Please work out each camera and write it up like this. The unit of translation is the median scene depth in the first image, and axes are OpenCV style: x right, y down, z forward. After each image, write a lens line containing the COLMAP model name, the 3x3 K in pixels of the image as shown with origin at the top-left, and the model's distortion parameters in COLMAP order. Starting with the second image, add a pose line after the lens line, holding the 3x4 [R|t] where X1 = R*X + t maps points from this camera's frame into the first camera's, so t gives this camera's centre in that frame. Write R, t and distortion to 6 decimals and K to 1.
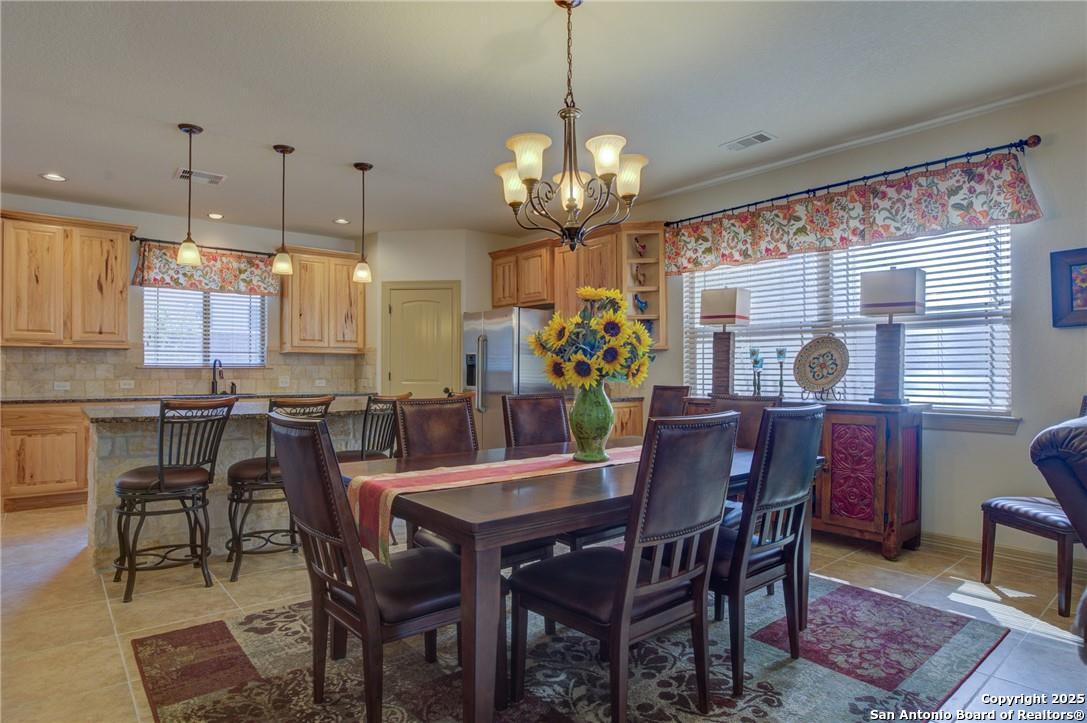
lens RADIAL K [[608.6, 0, 506.1], [0, 608.6, 370.8], [0, 0, 1]] dist [-0.033511, 0.017537]
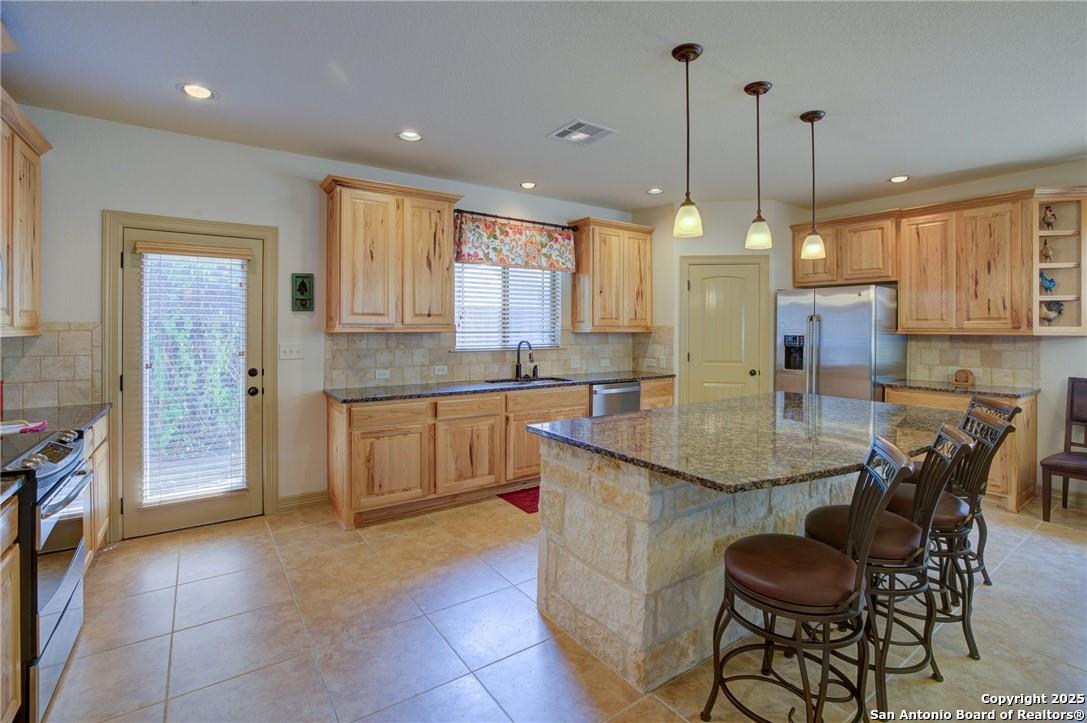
lens RADIAL K [[499.9, 0, 540.4], [0, 499.9, 328.6], [0, 0, 1]] dist [-0.032169, 0.006080]
pose [[0.998875, 0.001313, -0.047398, -0.447344], [-0.001147, 0.999993, 0.003531, -0.043572], [0.047403, -0.003472, 0.998870, 0.255383]]
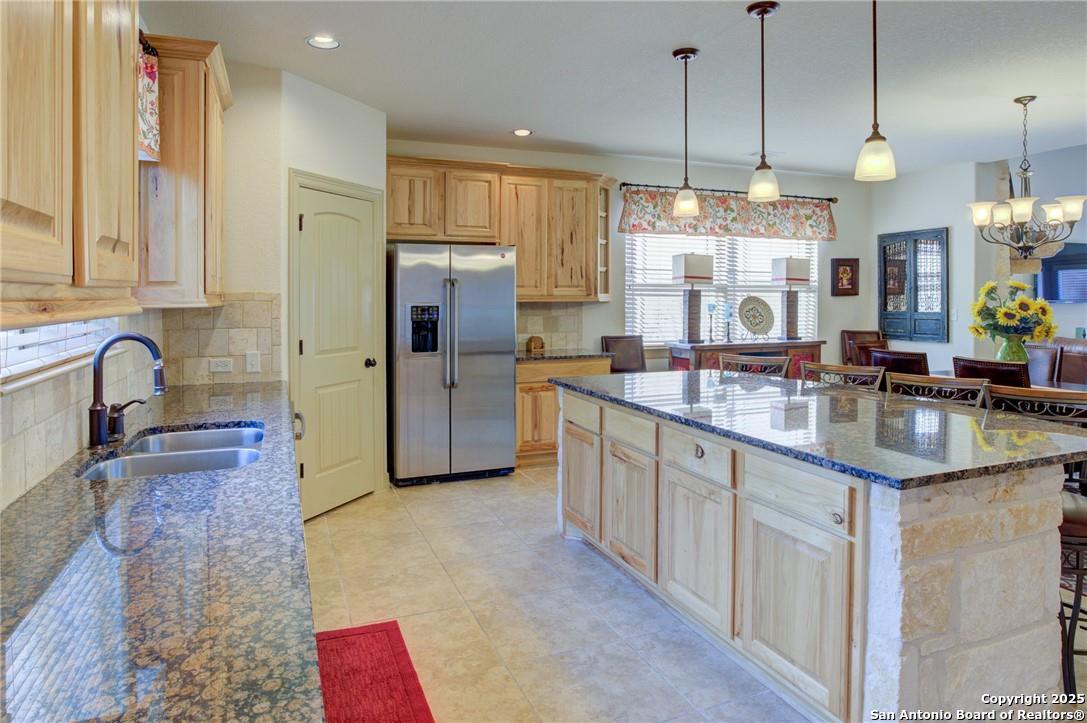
lens RADIAL K [[654.6, 0, 546.6], [0, 654.6, 298.8], [0, 0, 1]] dist [-0.007390, -0.001296]
pose [[0.271792, -0.006685, 0.962333, -0.802835], [0.000112, 0.999976, 0.006914, -0.043861], [-0.962356, -0.001771, 0.271787, 0.744312]]
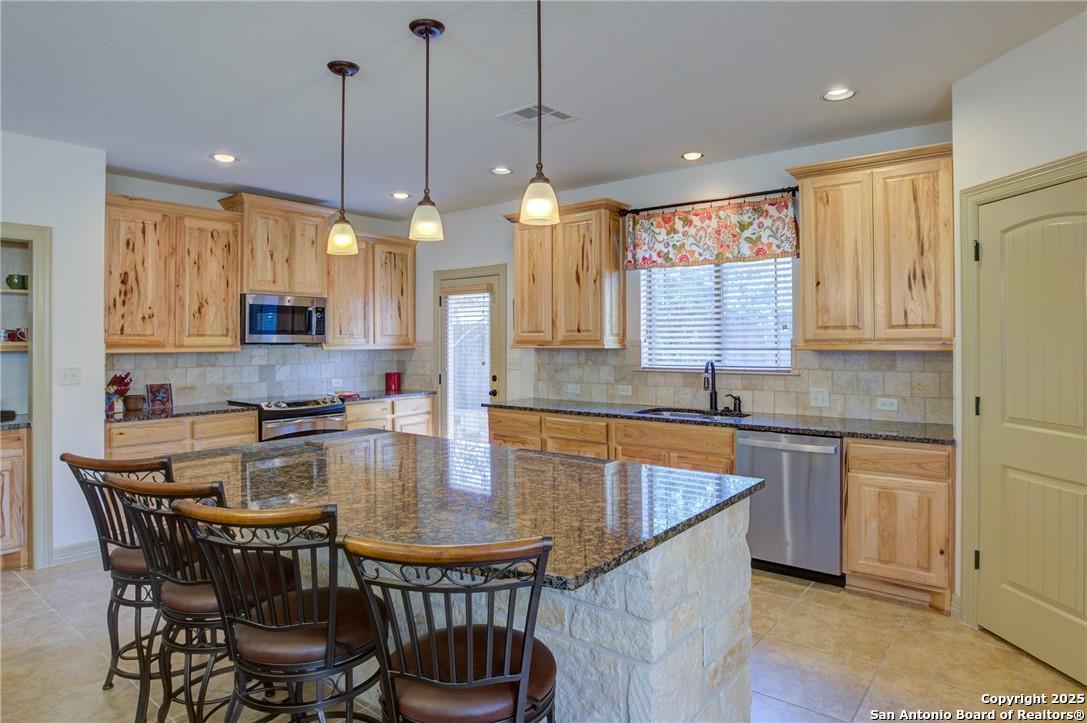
lens RADIAL K [[608.6, 0, 587.3], [0, 608.6, 337.2], [0, 0, 1]] dist [-0.033511, 0.017537]
pose [[0.291110, -0.010948, -0.956627, 0.156640], [0.003929, 0.999940, -0.010248, -0.042337], [0.956681, -0.000775, 0.291136, 0.712463]]
